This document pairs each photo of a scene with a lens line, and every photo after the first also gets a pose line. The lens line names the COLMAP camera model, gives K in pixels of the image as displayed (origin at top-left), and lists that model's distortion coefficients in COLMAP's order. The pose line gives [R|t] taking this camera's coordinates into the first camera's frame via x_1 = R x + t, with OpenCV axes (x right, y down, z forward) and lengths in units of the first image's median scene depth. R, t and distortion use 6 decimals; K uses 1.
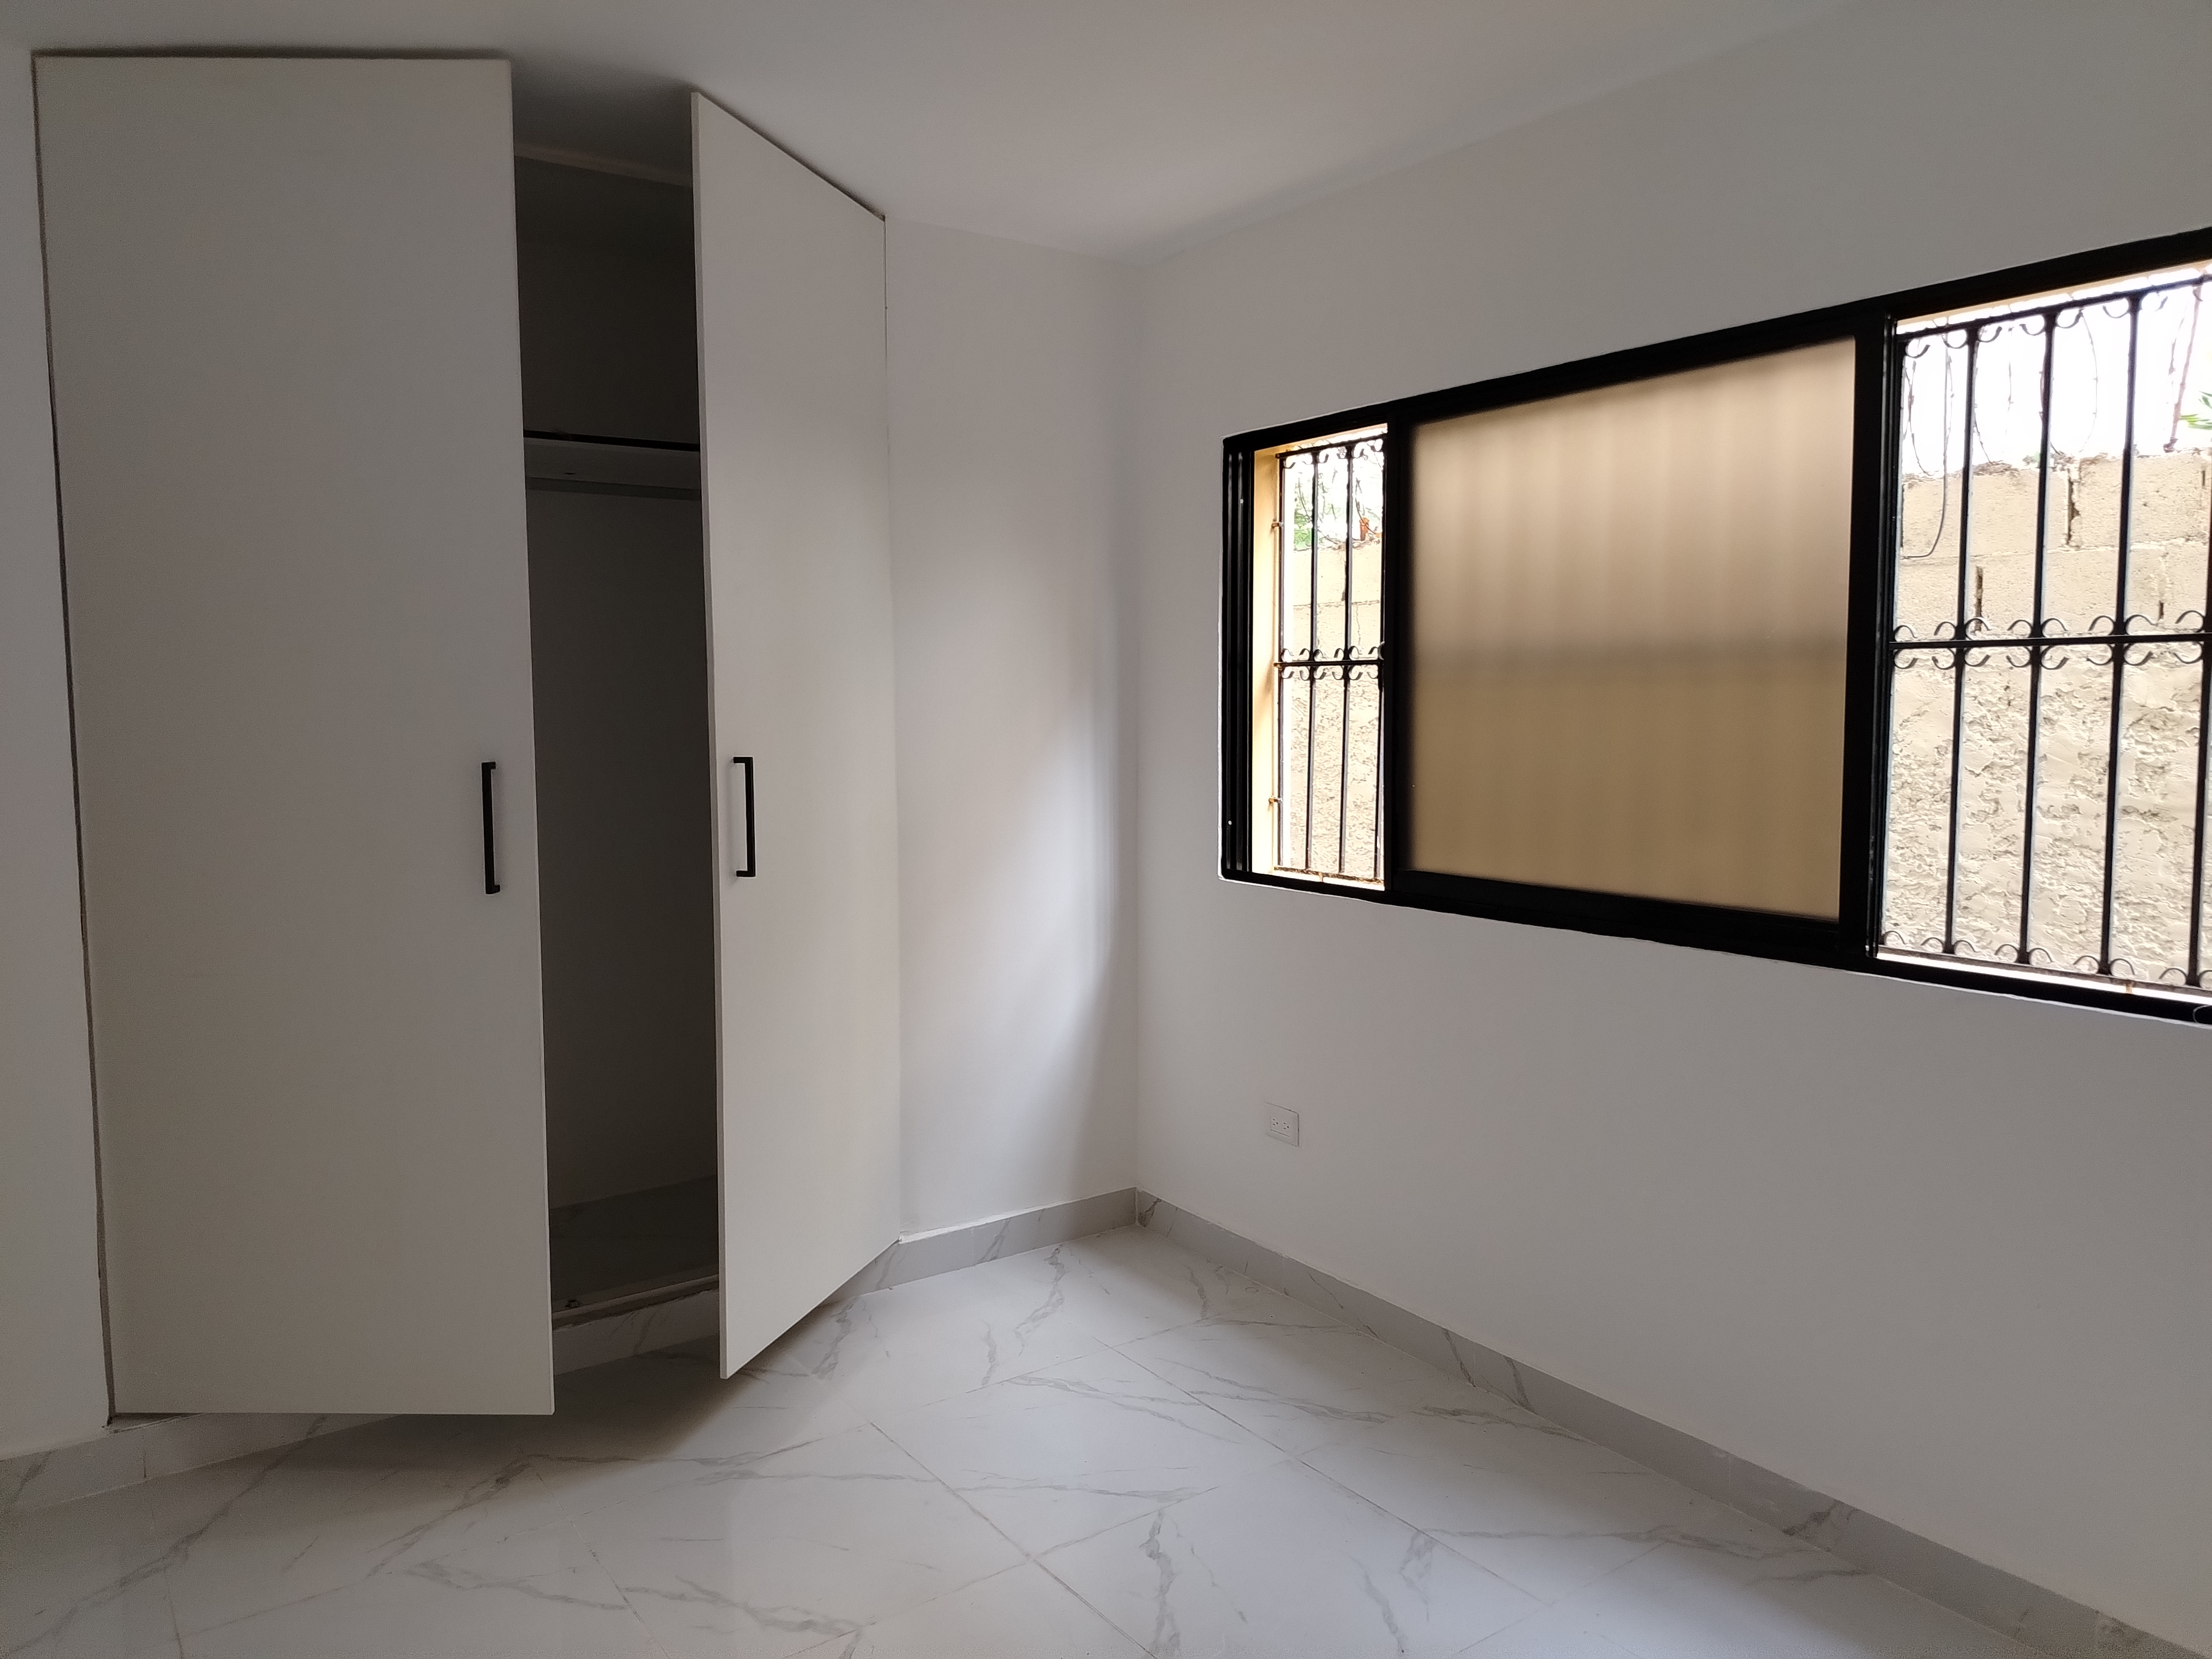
lens RADIAL K [[1632.4, 0, 1106.0], [0, 1632.4, 829.5], [0, 0, 1]] dist [0.084442, -0.072182]
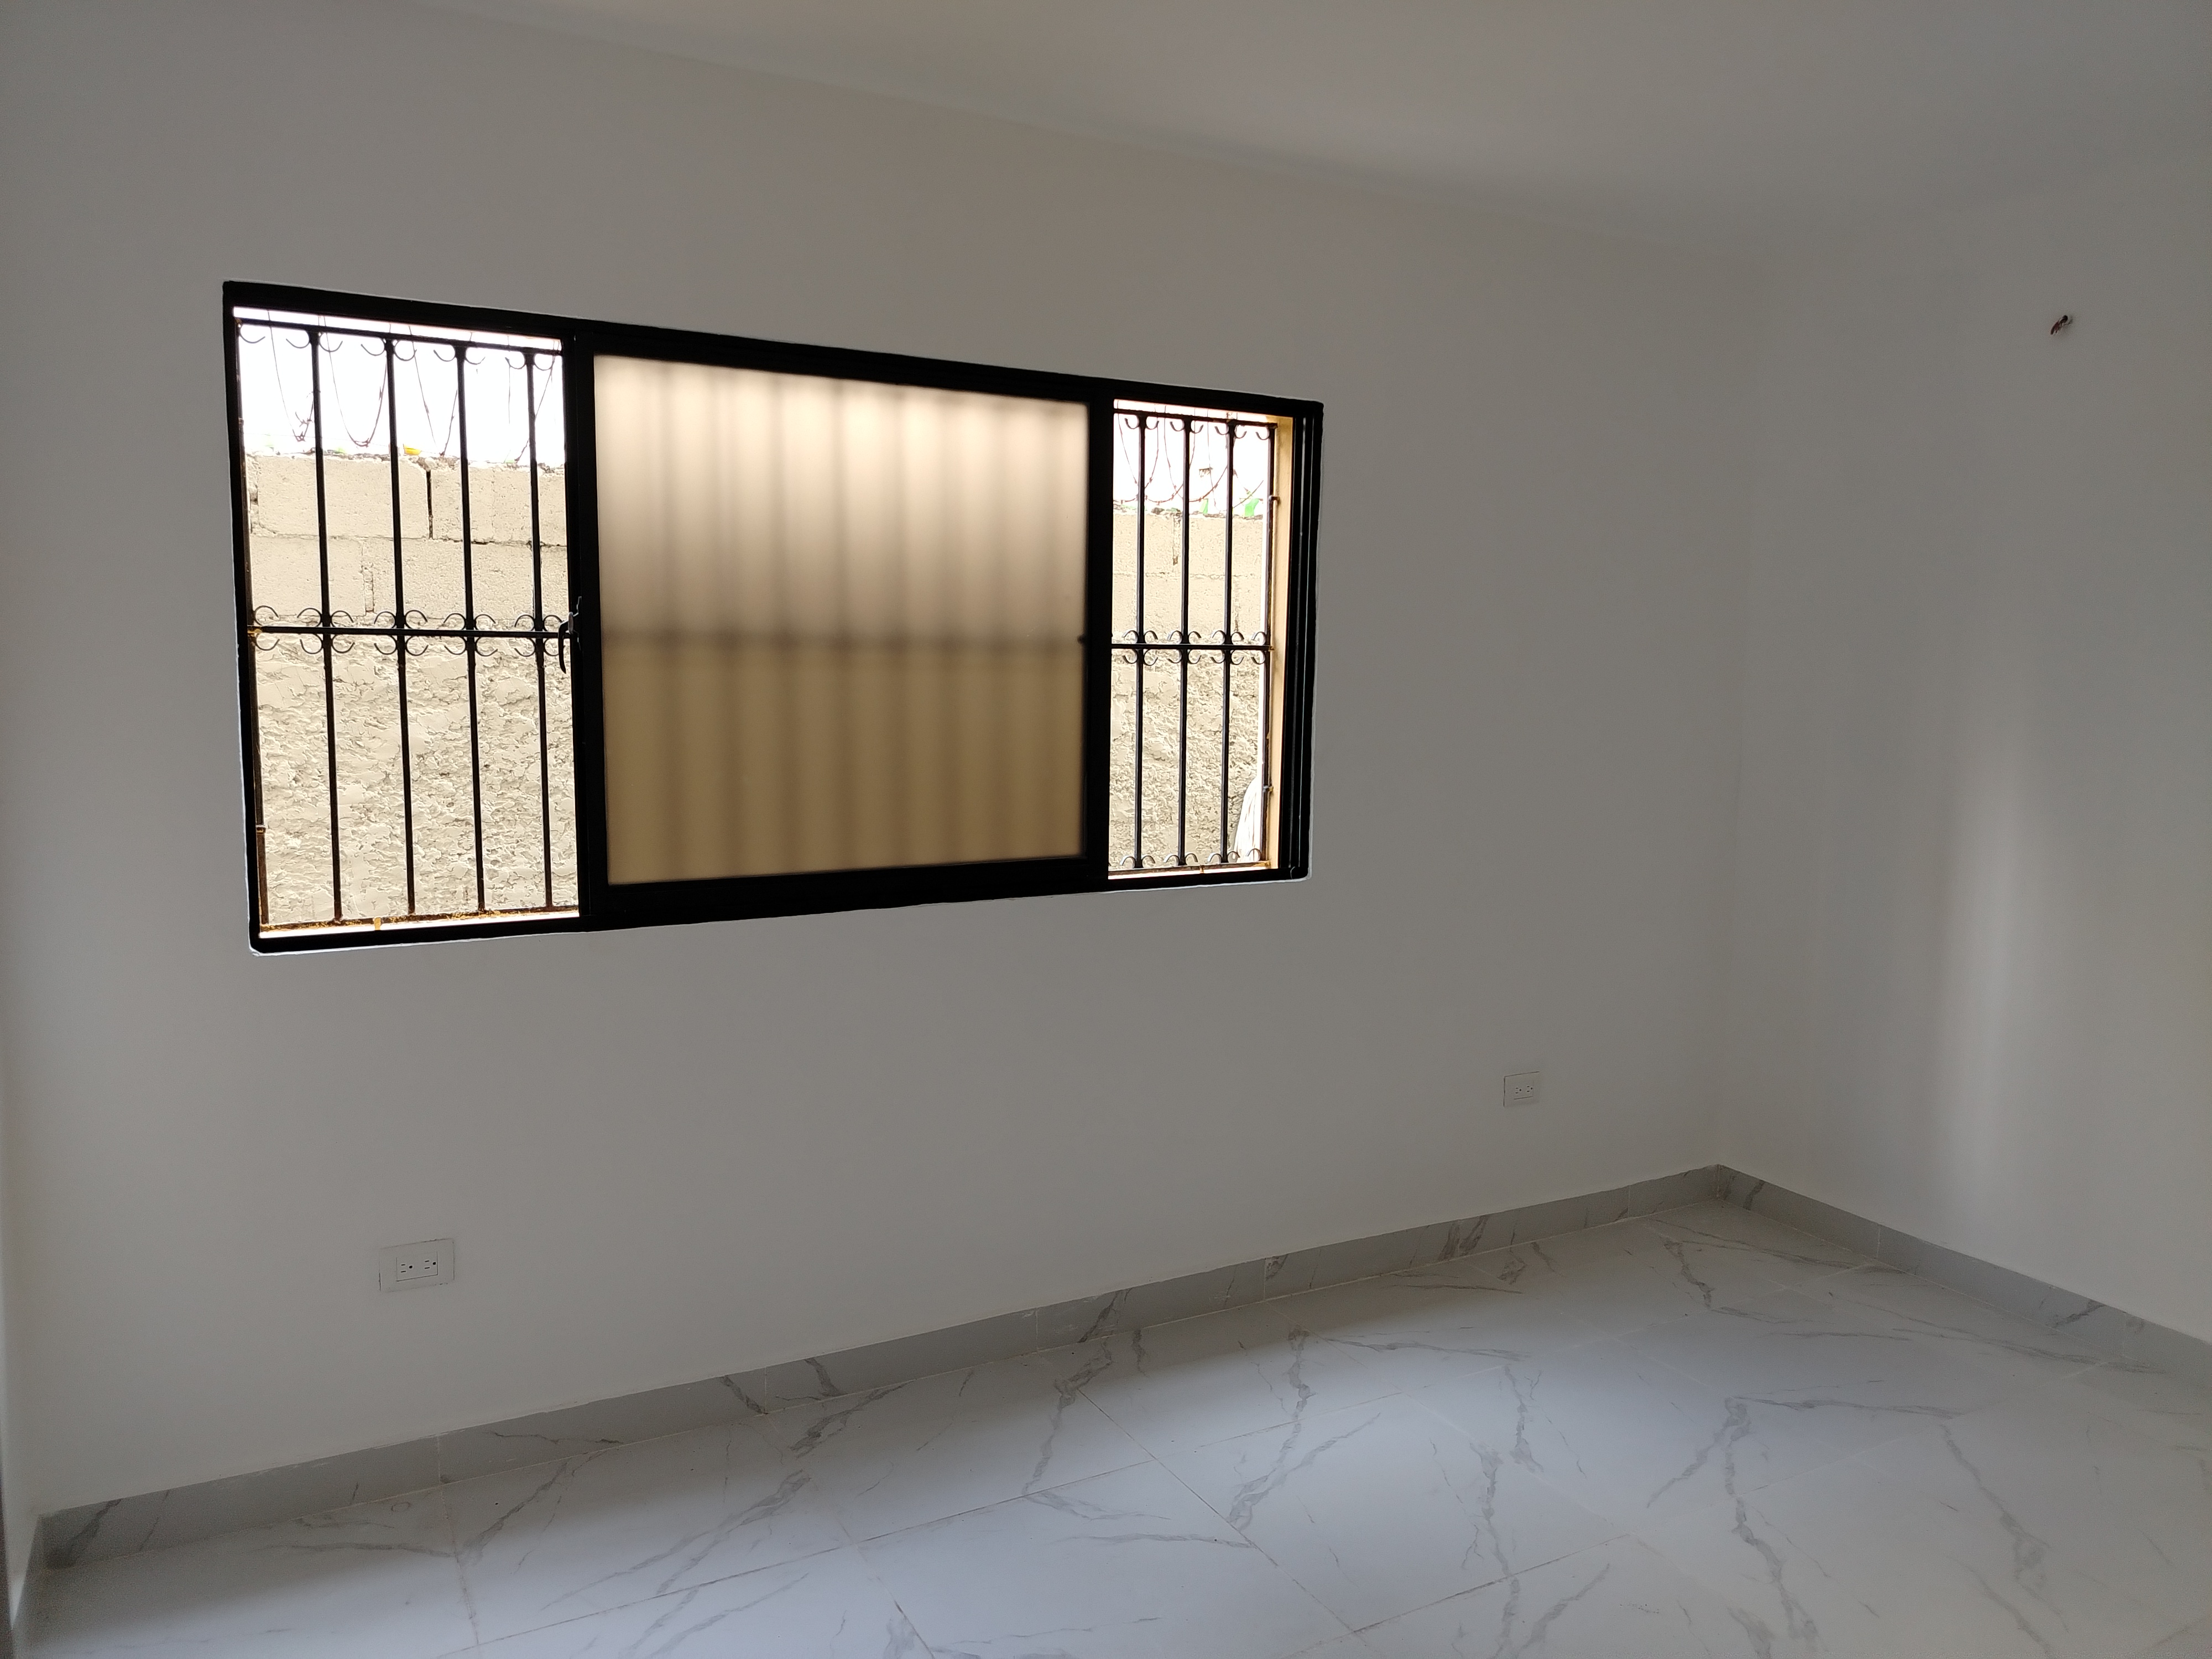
lens RADIAL K [[1571.1, 0, 1097.7], [0, 1571.1, 856.4], [0, 0, 1]] dist [0.189415, -0.190794]
pose [[0.110405, -0.104967, 0.988328, -0.676144], [0.082568, 0.991939, 0.096127, -0.054571], [-0.990451, 0.070991, 0.118182, 0.732014]]
